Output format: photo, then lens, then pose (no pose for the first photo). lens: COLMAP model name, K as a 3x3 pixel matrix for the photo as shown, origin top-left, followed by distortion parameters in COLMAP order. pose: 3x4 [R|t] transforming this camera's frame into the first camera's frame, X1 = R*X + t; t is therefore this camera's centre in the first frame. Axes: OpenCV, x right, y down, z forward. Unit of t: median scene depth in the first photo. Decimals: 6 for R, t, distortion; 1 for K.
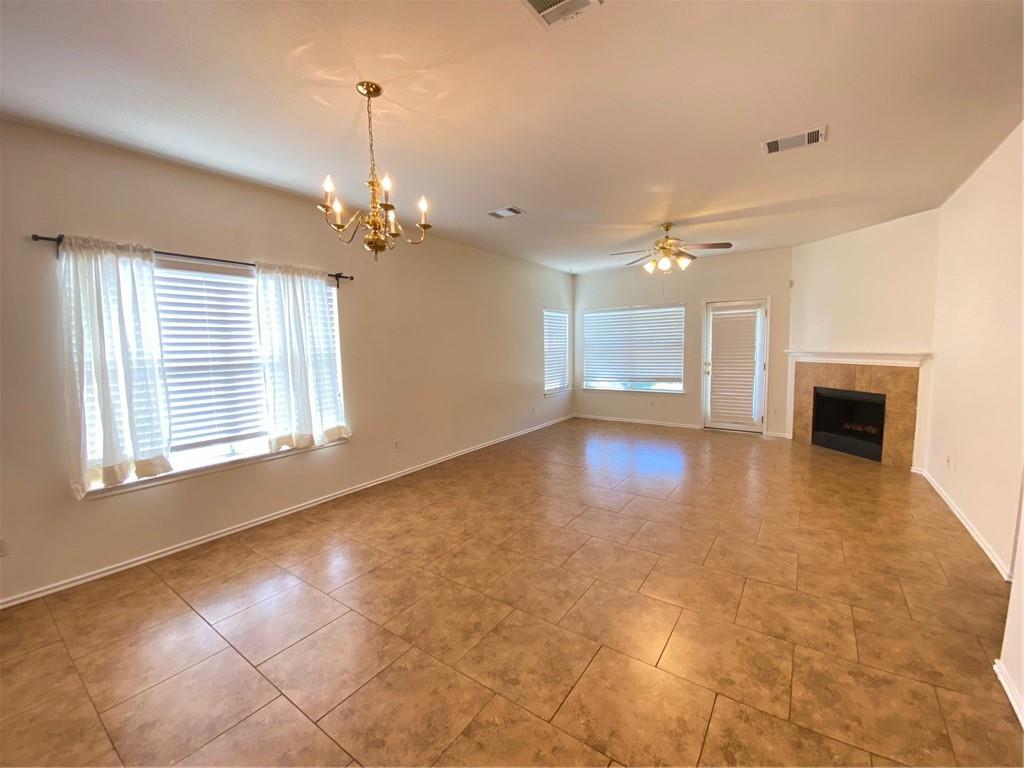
lens RADIAL K [[417.2, 0, 512.5], [0, 417.2, 382.1], [0, 0, 1]] dist [0.010967, -0.013333]
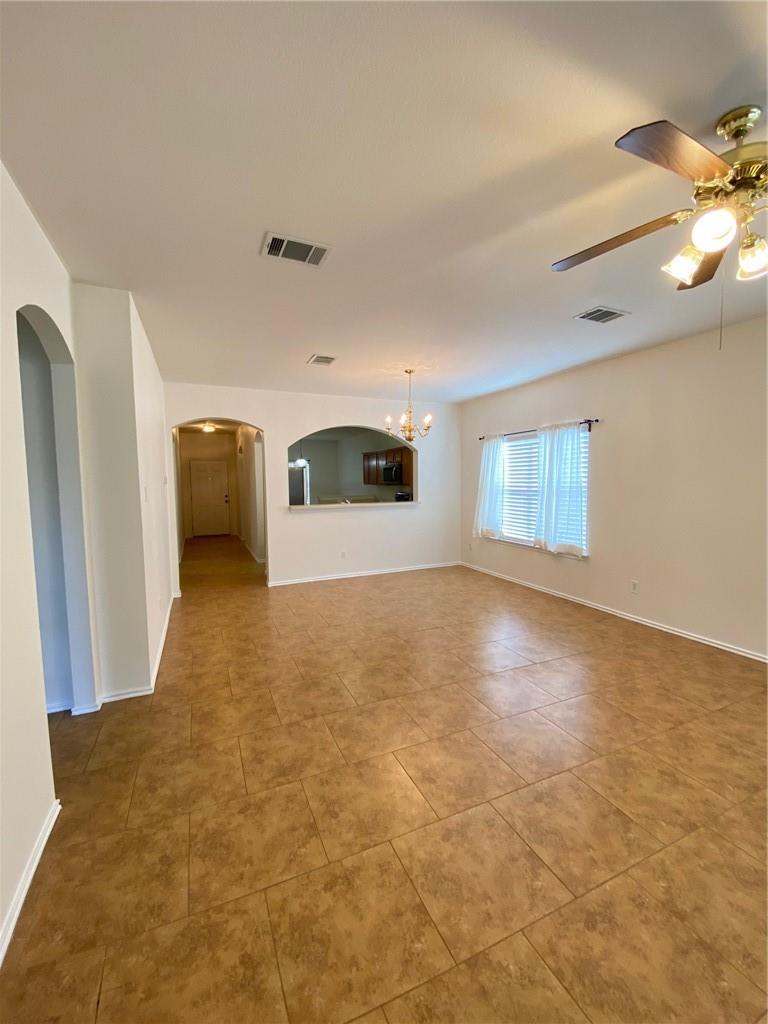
lens RADIAL K [[417.2, 0, 384.8], [0, 417.2, 507.4], [0, 0, 1]] dist [0.010967, -0.013333]
pose [[-0.511598, 0.083296, -0.855178, 0.774039], [-0.058007, 0.989671, 0.131097, -0.112233], [0.857265, 0.116675, -0.501482, 0.943028]]
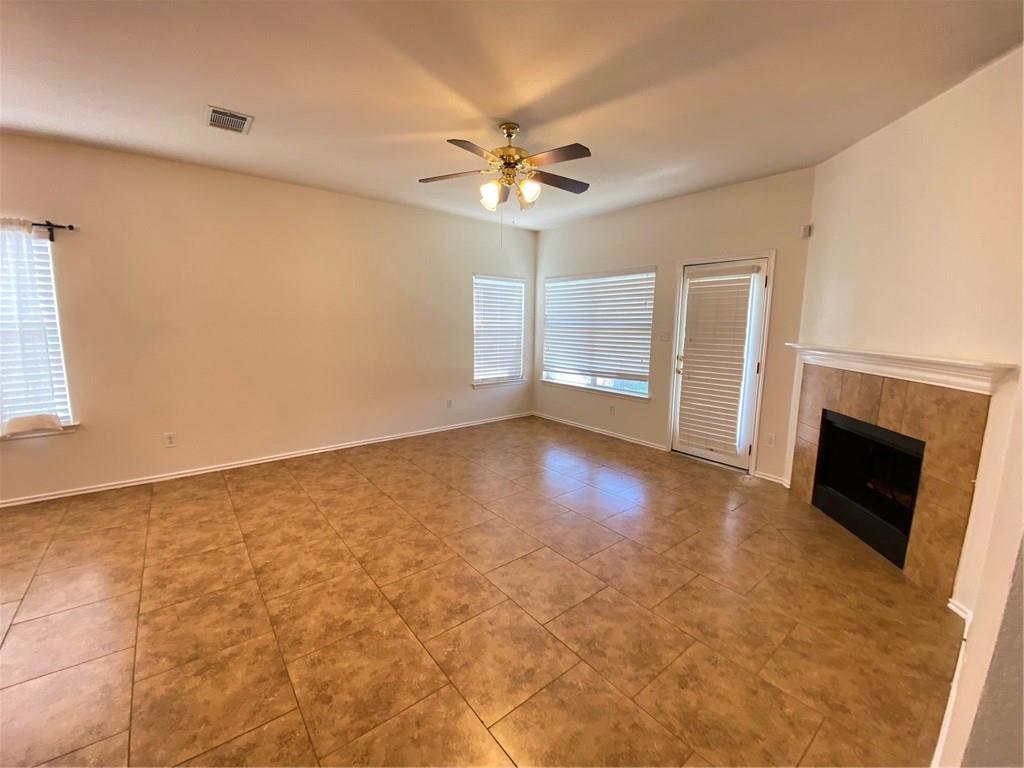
lens RADIAL K [[417.2, 0, 511.9], [0, 417.2, 383.5], [0, 0, 1]] dist [0.010967, -0.013333]
pose [[0.961111, 0.070431, -0.267030, 0.549463], [-0.054446, 0.996279, 0.066811, -0.046392], [0.270742, -0.049674, 0.961369, 0.394448]]
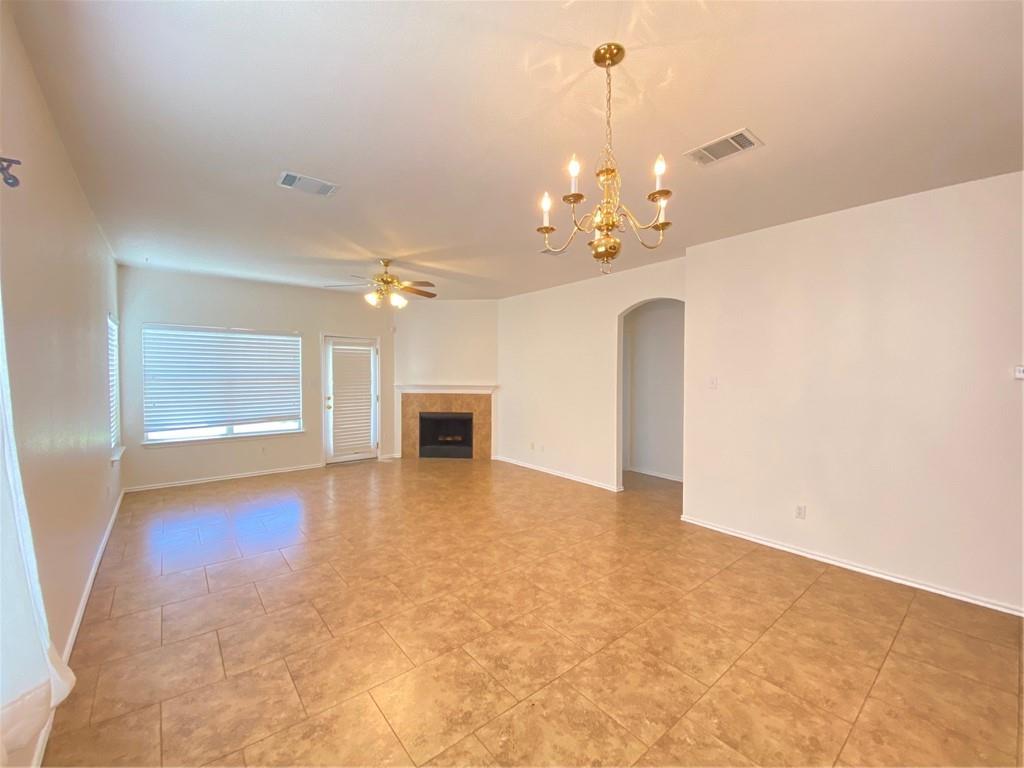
lens RADIAL K [[417.2, 0, 516.5], [0, 417.2, 385.2], [0, 0, 1]] dist [0.010967, -0.013333]
pose [[0.260206, -0.012084, 0.965478, -0.509945], [0.077106, 0.996988, -0.008302, -0.044342], [-0.962470, 0.076604, 0.260354, 0.451392]]
